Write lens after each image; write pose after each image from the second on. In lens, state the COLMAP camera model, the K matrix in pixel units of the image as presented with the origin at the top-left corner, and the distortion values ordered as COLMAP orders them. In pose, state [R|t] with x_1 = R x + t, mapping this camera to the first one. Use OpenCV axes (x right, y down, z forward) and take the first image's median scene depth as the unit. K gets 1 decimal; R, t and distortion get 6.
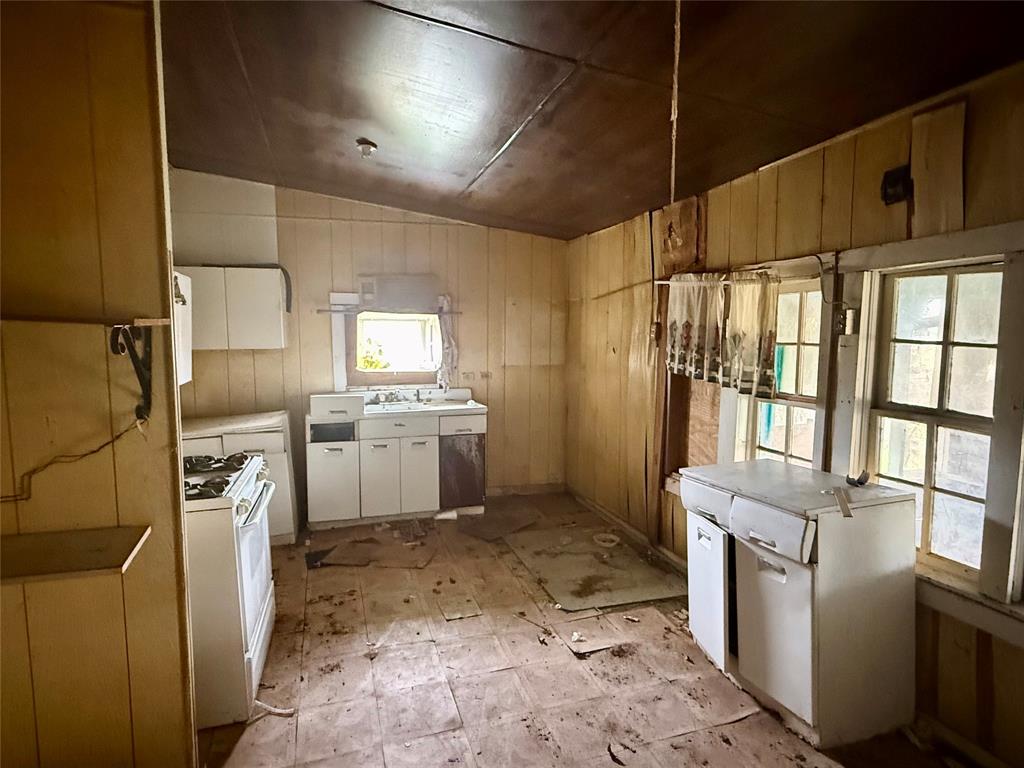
lens RADIAL K [[560.1, 0, 512.0], [0, 560.1, 384.0], [0, 0, 1]] dist [0.000303, -0.000005]
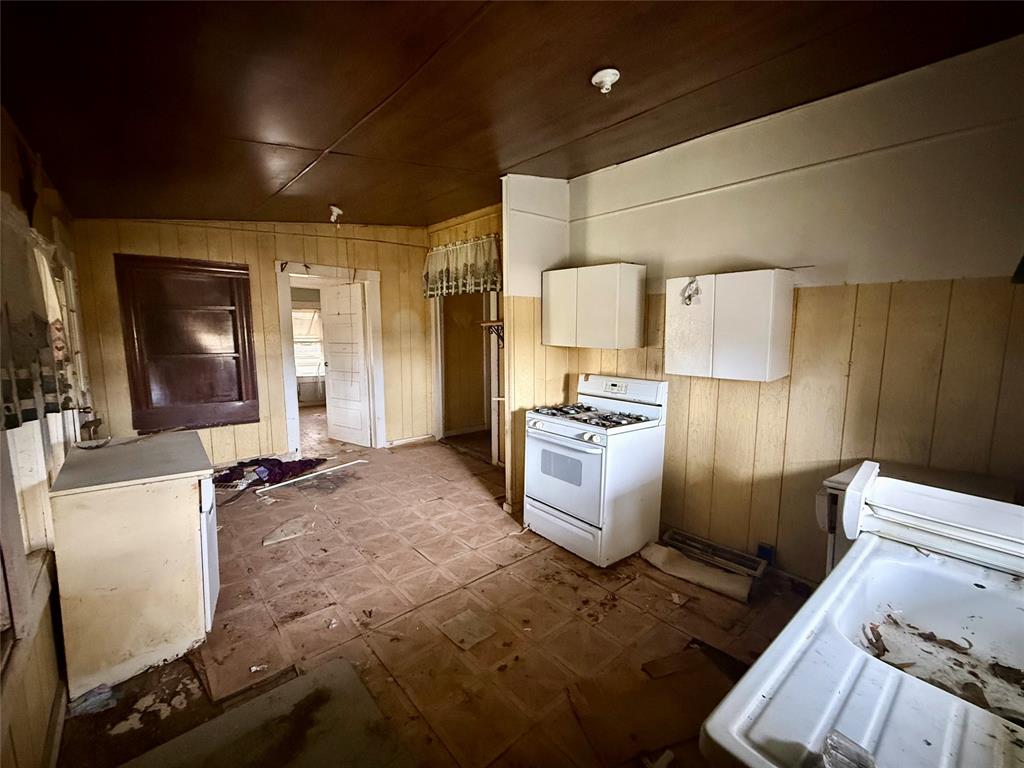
lens RADIAL K [[433.4, 0, 512.0], [0, 433.4, 384.0], [0, 0, 1]] dist [0.000732, 0.000108]
pose [[-0.920704, 0.043763, -0.387800, 0.099611], [-0.043286, 0.976110, 0.212923, -0.153047], [0.387854, 0.212825, -0.896814, 1.667374]]
